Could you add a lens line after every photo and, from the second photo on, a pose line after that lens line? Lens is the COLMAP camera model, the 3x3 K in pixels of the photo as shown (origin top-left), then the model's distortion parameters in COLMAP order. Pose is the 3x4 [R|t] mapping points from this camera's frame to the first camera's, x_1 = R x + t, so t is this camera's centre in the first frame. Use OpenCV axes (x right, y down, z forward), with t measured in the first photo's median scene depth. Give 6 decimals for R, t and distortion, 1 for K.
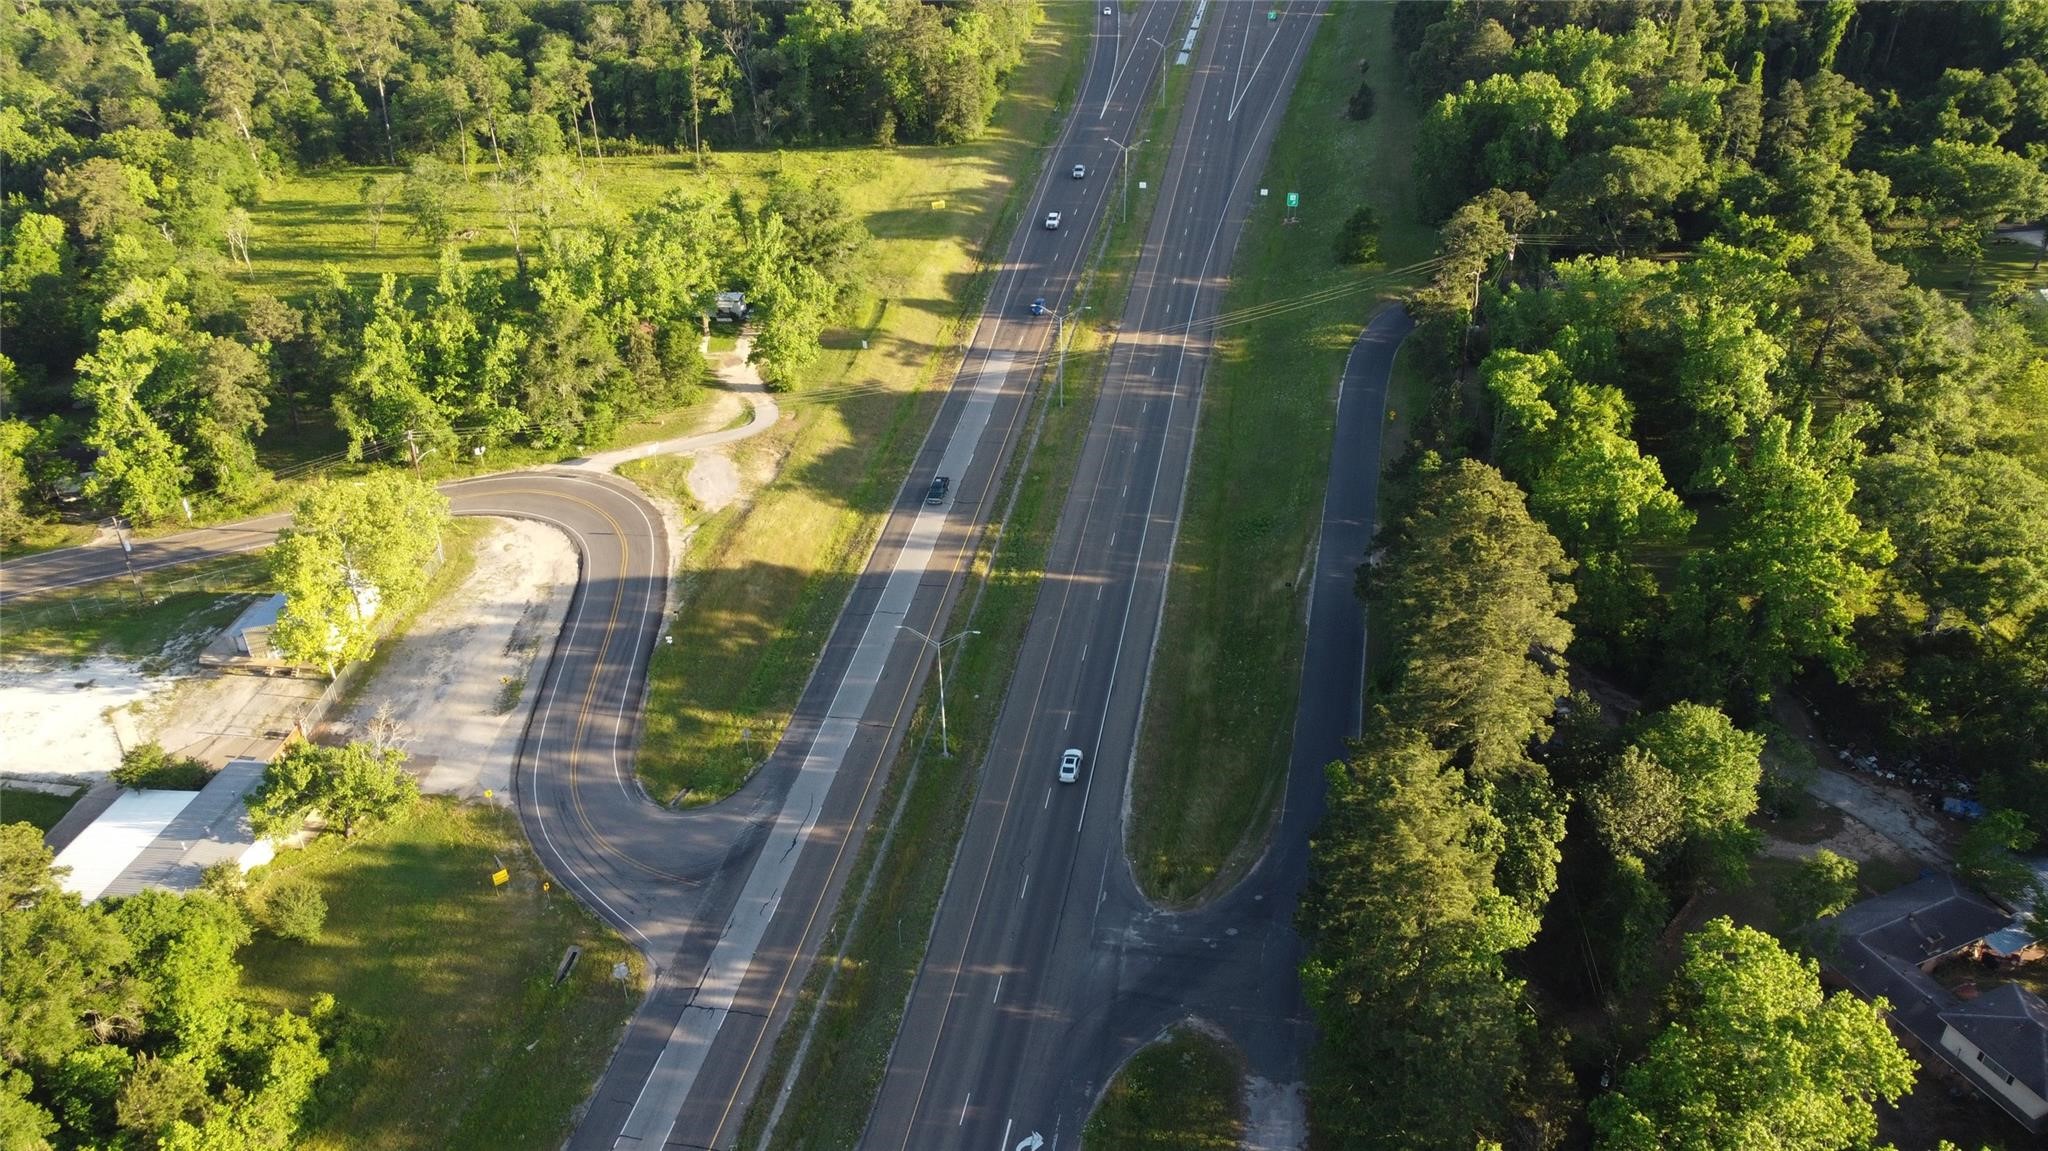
lens RADIAL K [[1554.9, 0, 1017.3], [0, 1554.9, 579.0], [0, 0, 1]] dist [-0.002386, 0.001345]
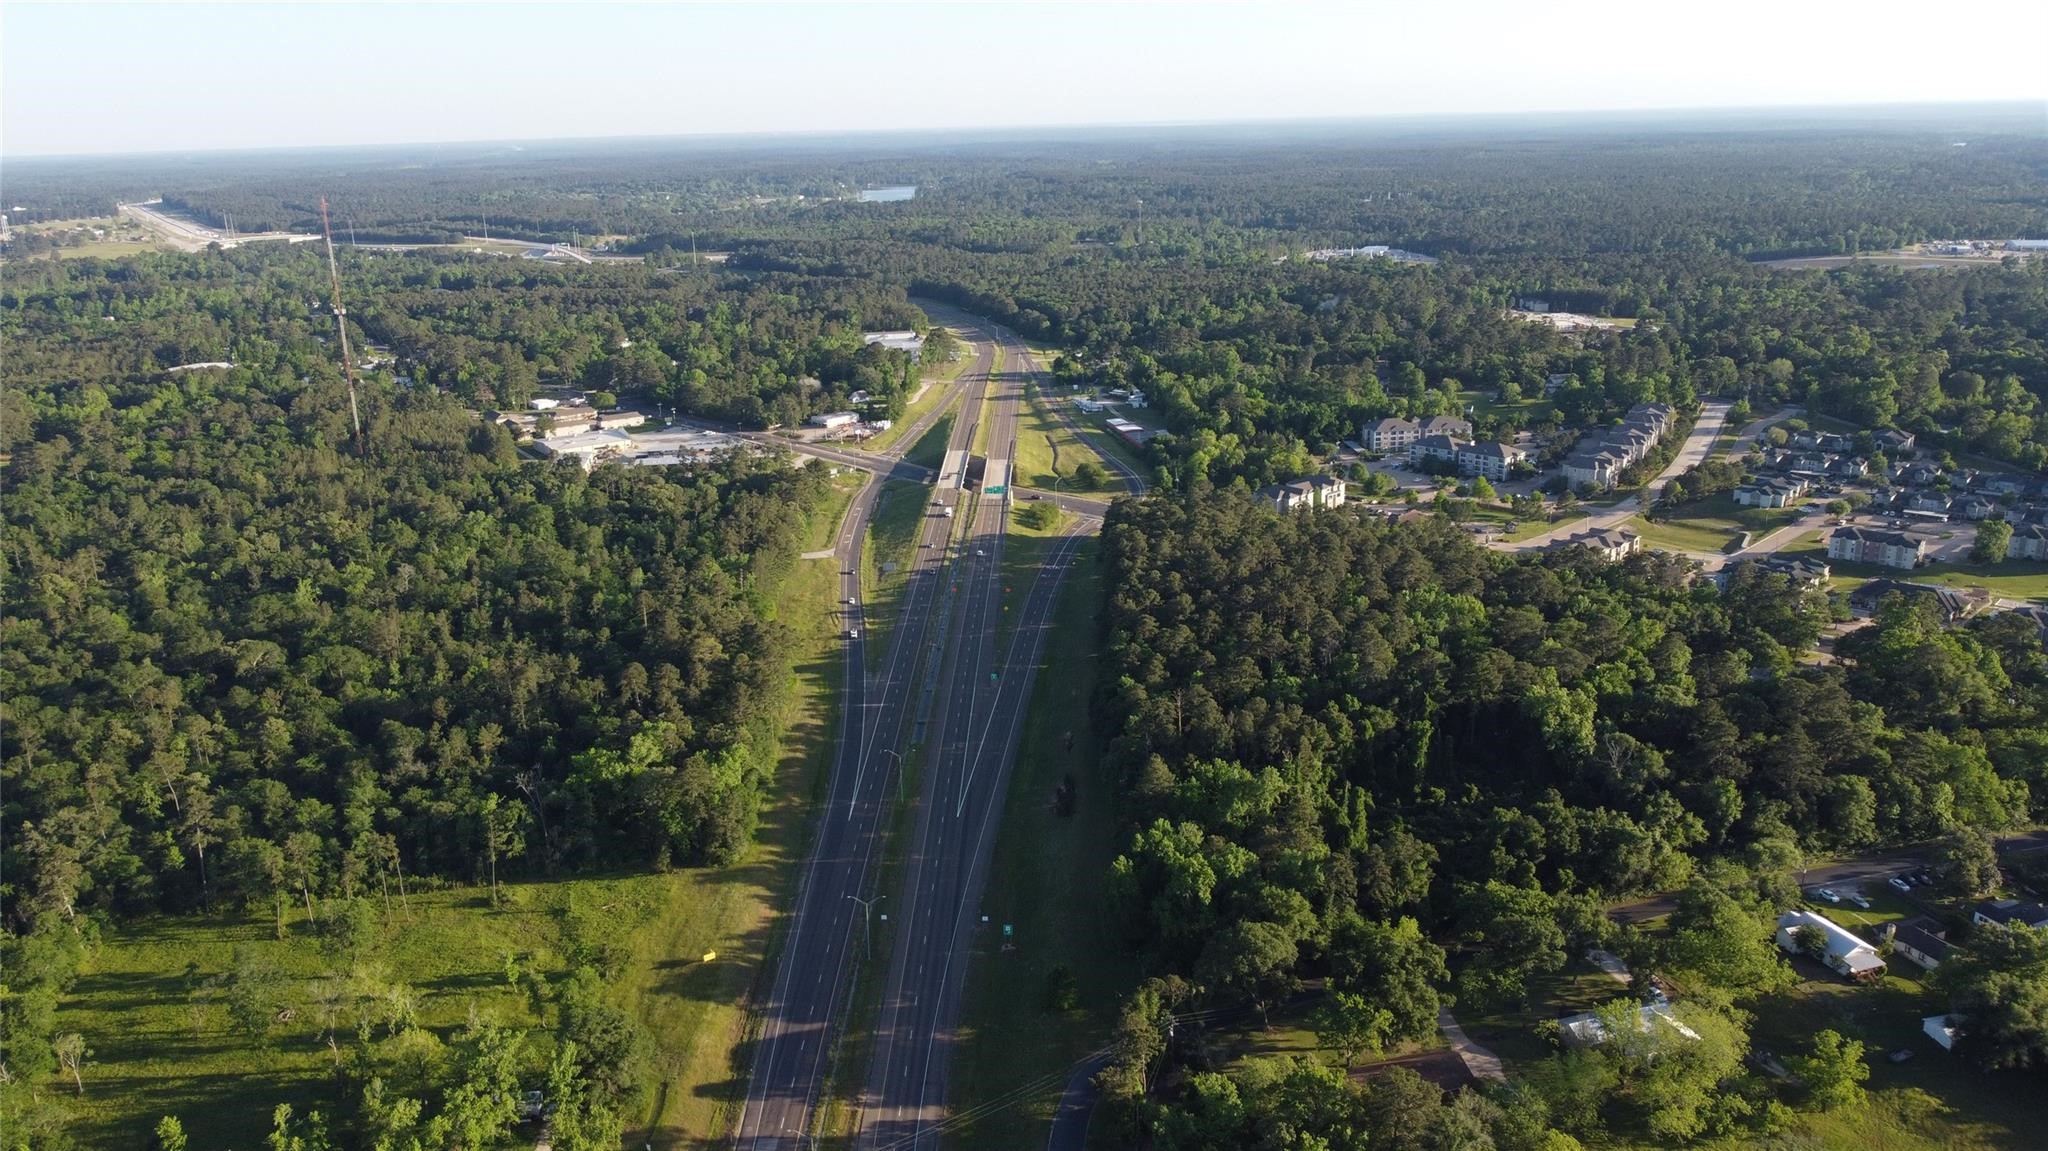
lens RADIAL K [[1554.9, 0, 1019.6], [0, 1554.9, 580.9], [0, 0, 1]] dist [-0.002386, 0.001345]
pose [[0.988584, -0.050141, 0.142085, 0.036240], [0.084316, 0.965626, -0.245880, -0.267818], [-0.124872, 0.255053, 0.958830, -0.292423]]
